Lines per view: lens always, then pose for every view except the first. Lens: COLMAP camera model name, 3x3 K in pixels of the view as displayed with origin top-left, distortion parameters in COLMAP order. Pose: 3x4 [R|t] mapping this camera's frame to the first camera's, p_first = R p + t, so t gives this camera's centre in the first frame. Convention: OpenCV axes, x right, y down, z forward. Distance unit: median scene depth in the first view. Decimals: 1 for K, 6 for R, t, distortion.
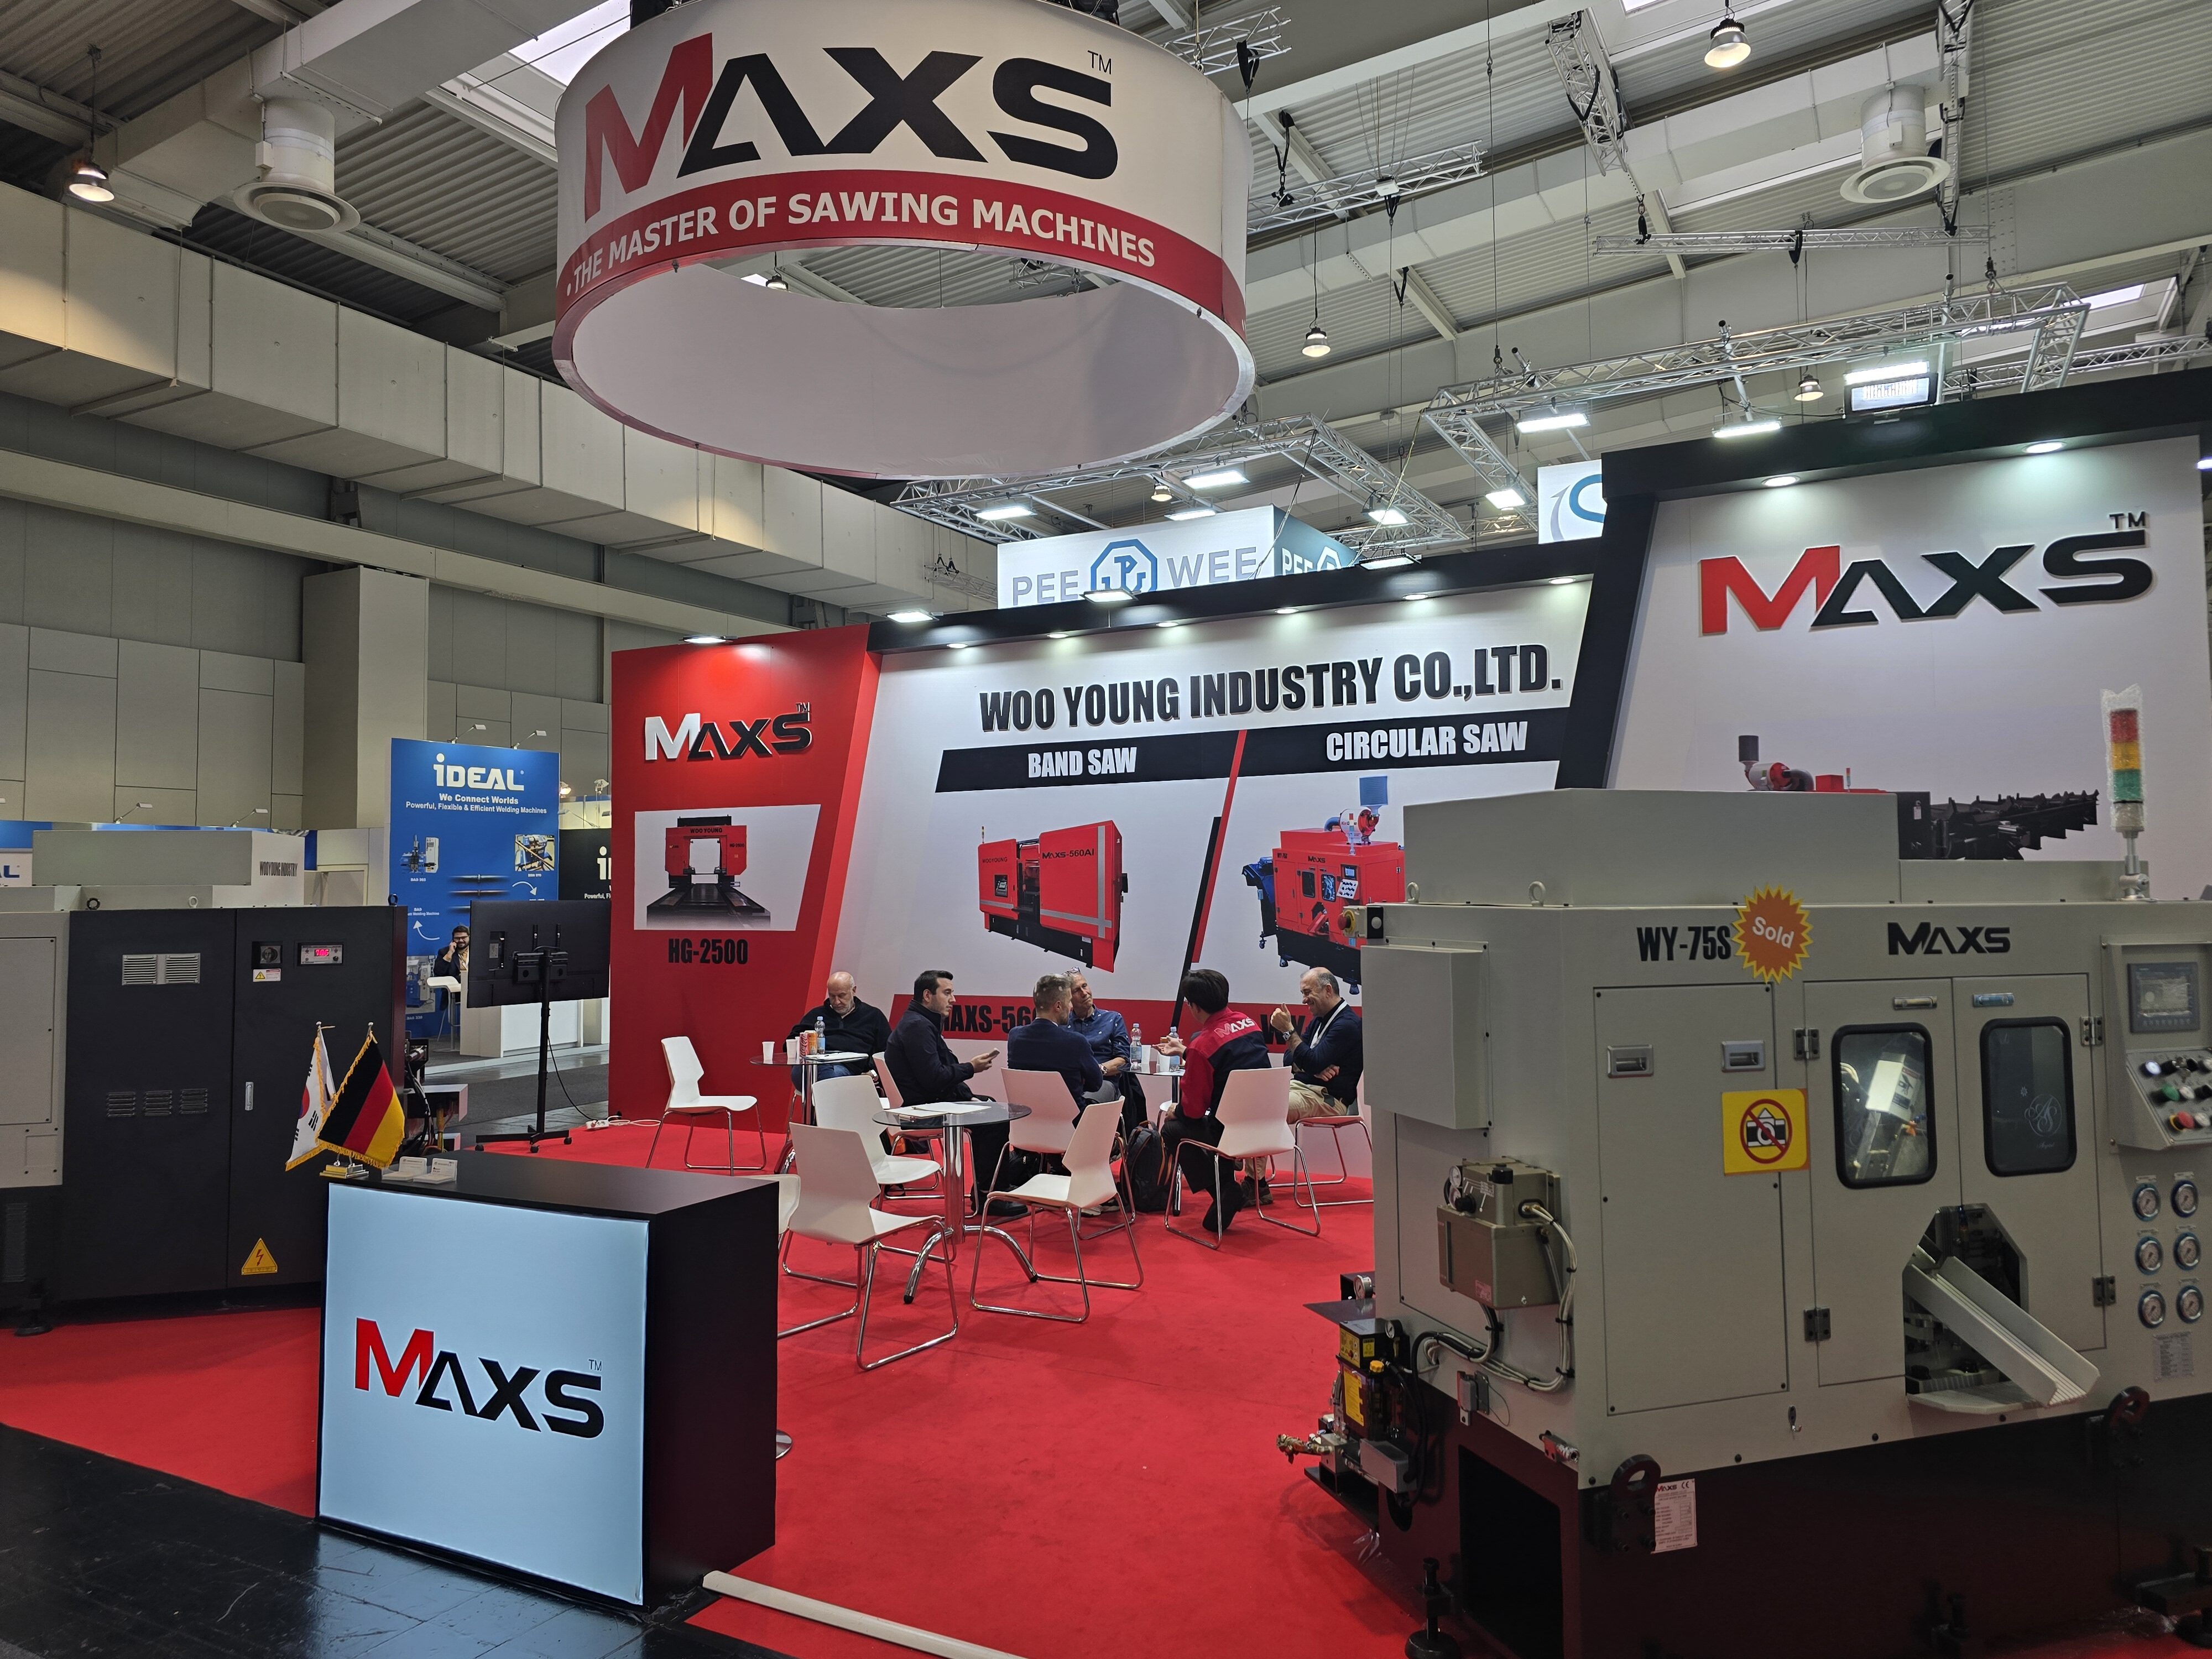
lens RADIAL K [[1484.9, 0, 1102.8], [0, 1484.9, 798.8], [0, 0, 1]] dist [0.063430, -0.045970]
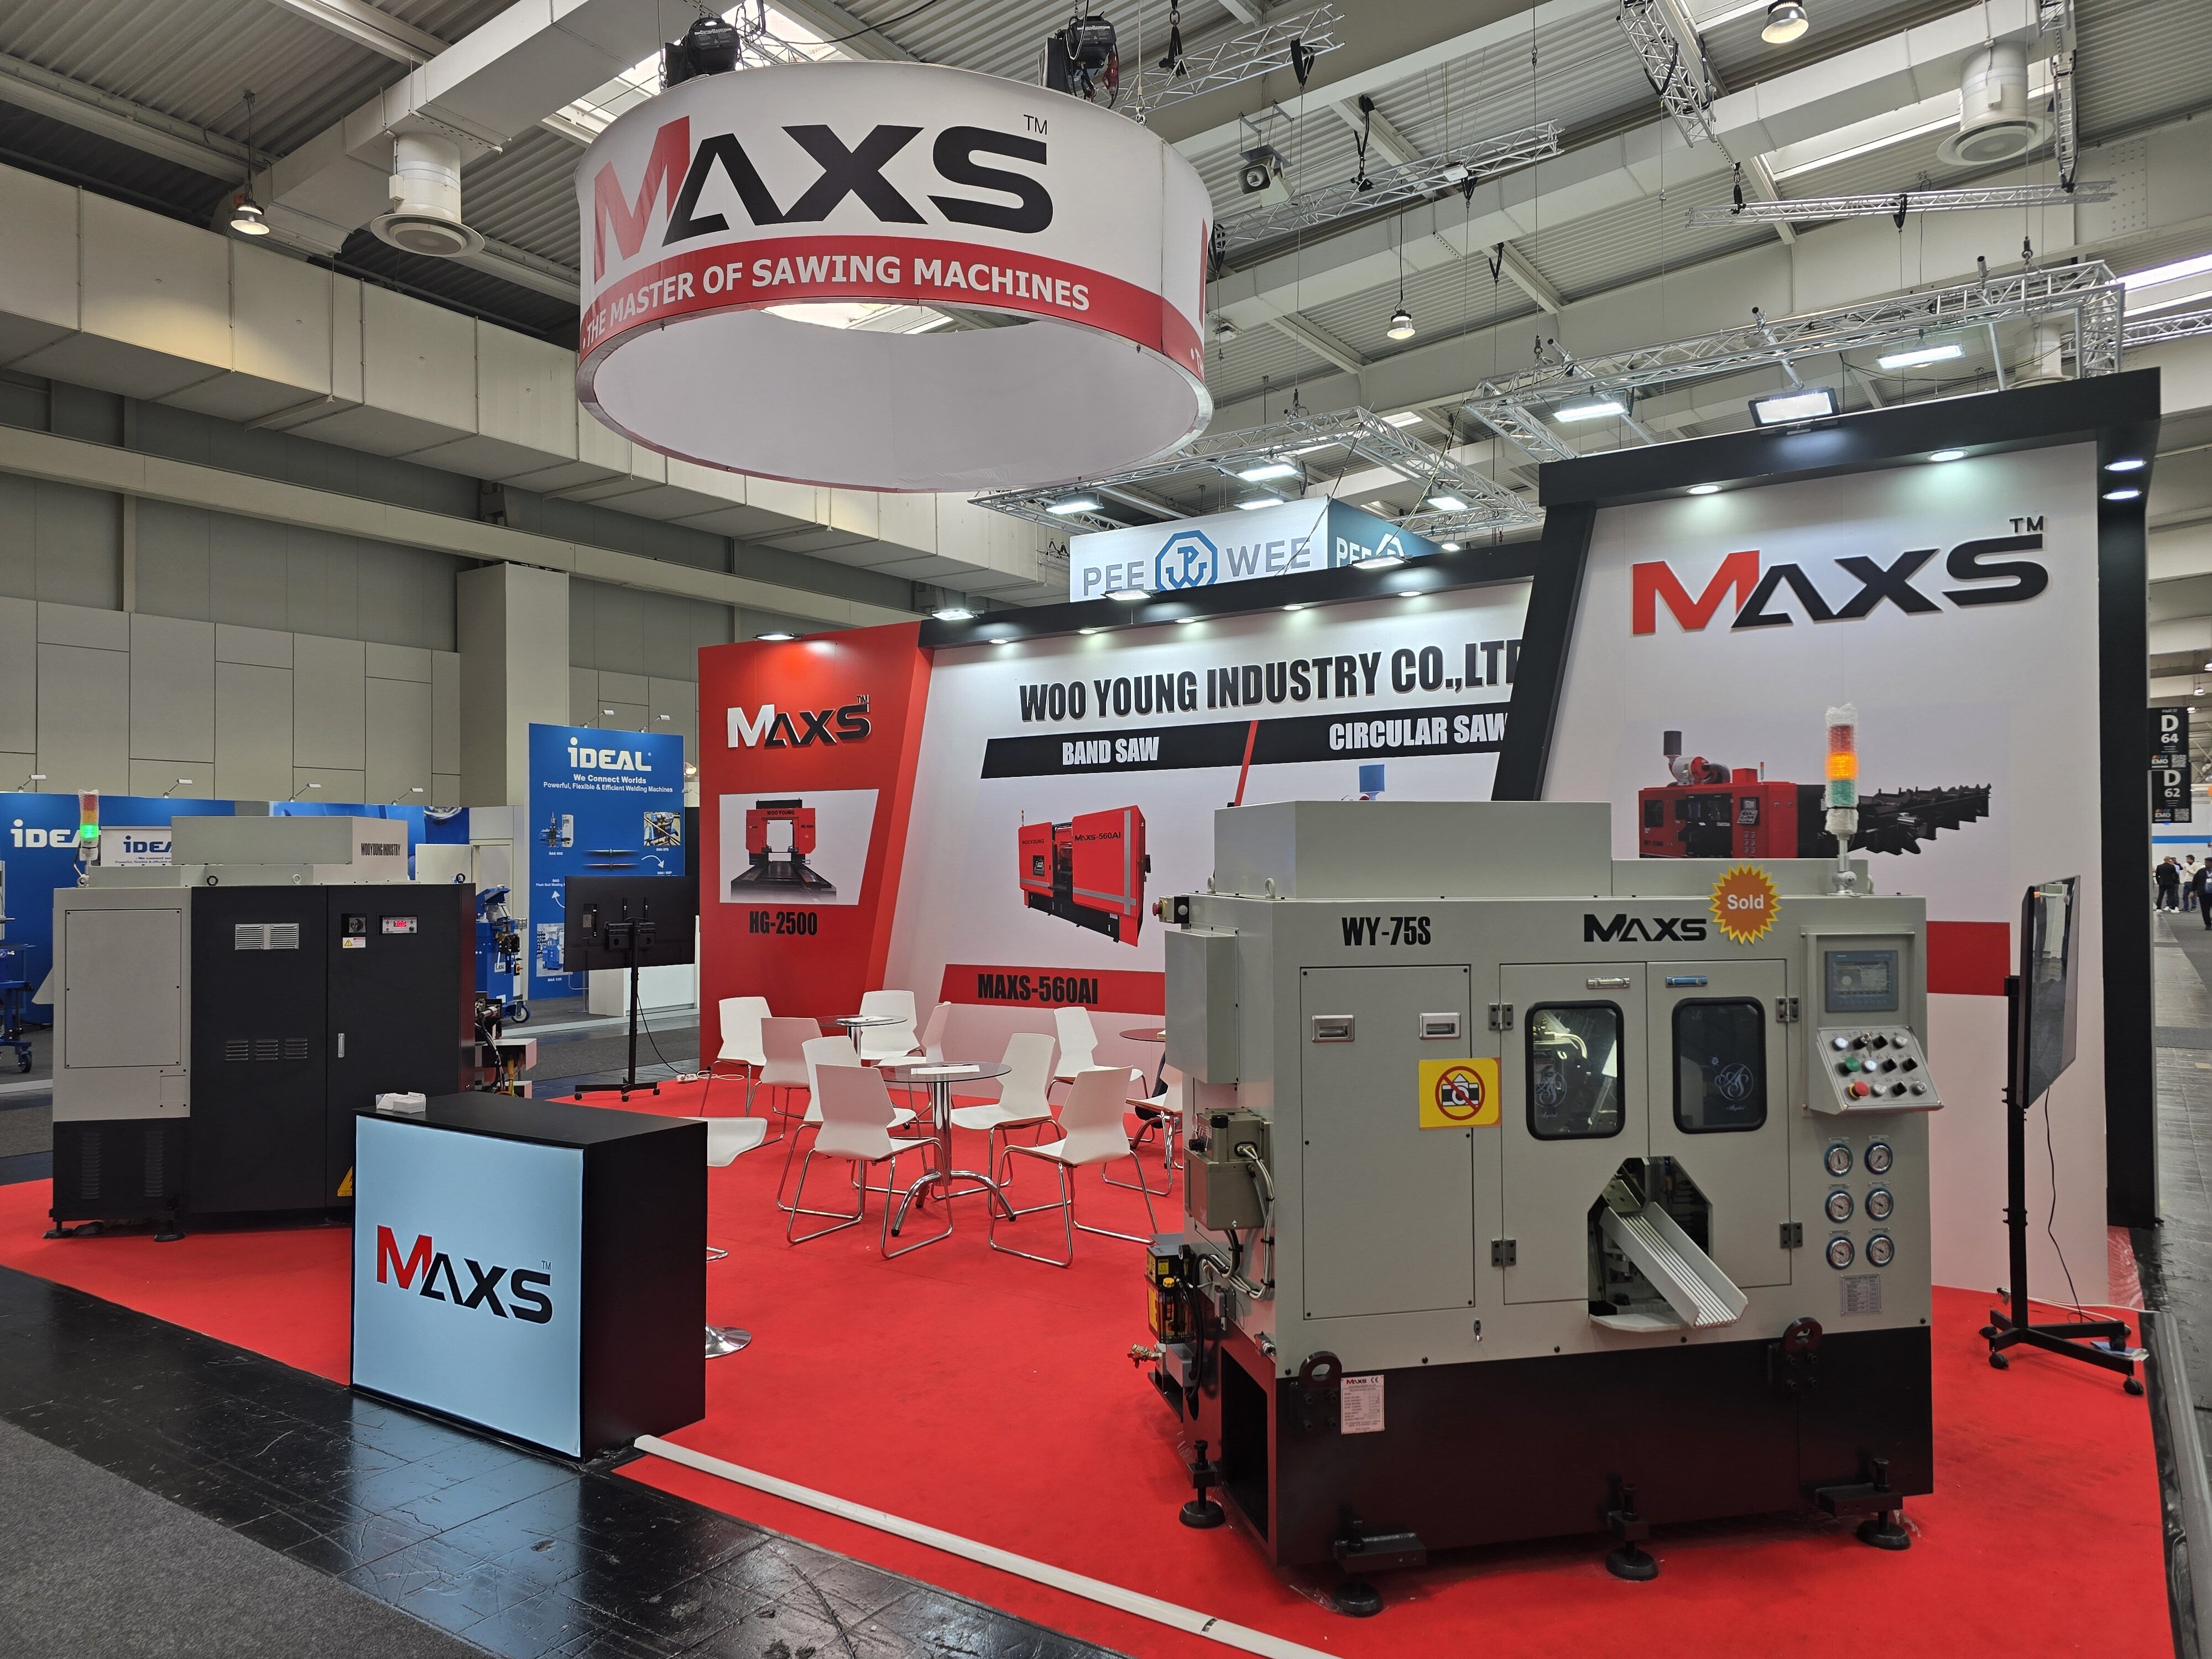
lens RADIAL K [[1466.3, 0, 1106.0], [0, 1466.3, 829.5], [0, 0, 1]] dist [0.066750, -0.050261]
pose [[0.995391, 0.002224, -0.095874, 0.094281], [0.001513, 0.999242, 0.038890, -0.009945], [0.095888, -0.038856, 0.994633, -0.058852]]
